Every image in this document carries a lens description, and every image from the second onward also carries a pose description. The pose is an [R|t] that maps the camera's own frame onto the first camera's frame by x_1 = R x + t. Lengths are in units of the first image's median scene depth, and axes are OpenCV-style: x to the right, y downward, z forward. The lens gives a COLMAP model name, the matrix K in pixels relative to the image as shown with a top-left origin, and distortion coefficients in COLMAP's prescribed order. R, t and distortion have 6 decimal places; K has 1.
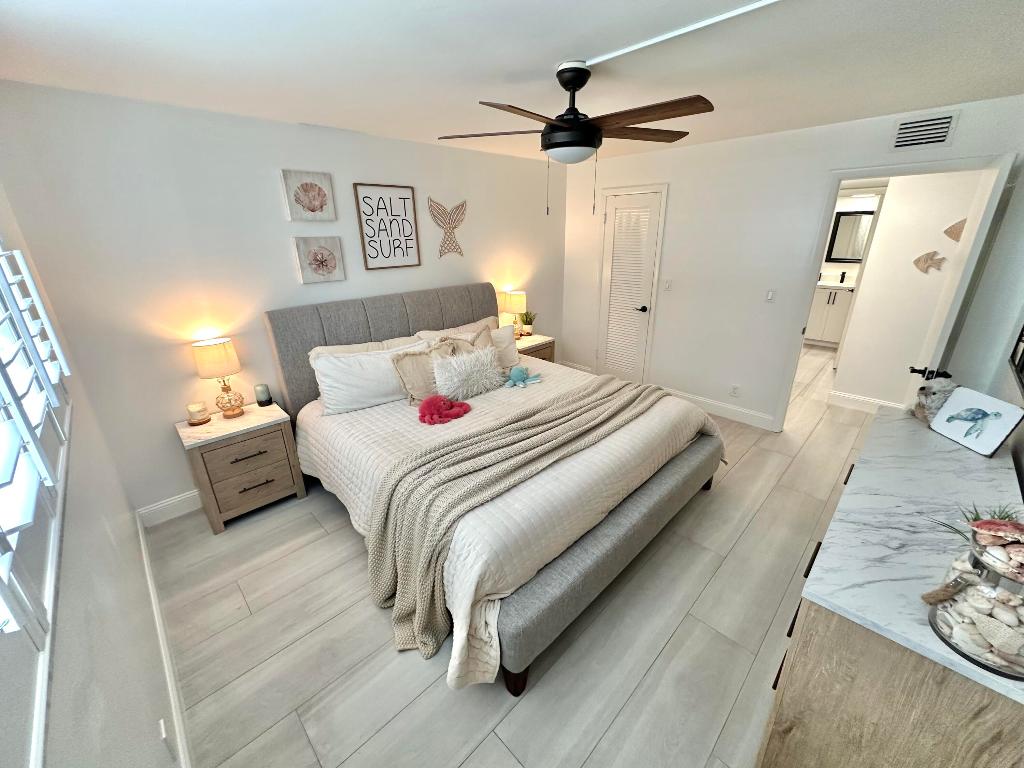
lens RADIAL K [[411.2, 0, 512.0], [0, 411.2, 384.0], [0, 0, 1]] dist [-0.001034, 0.000159]
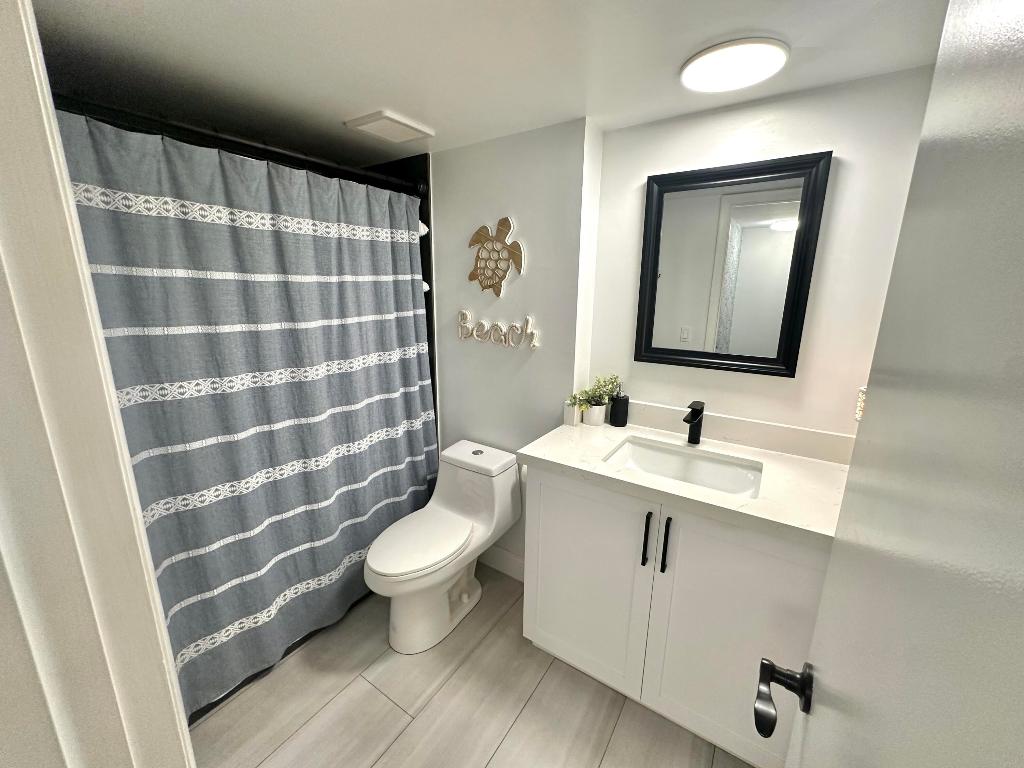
lens RADIAL K [[411.2, 0, 512.0], [0, 411.2, 384.0], [0, 0, 1]] dist [-0.001034, 0.000159]
pose [[0.979296, -0.022616, 0.201169, 0.643657], [0.047277, 0.991811, -0.118642, -0.258820], [-0.196838, 0.125696, 0.972345, 0.772645]]
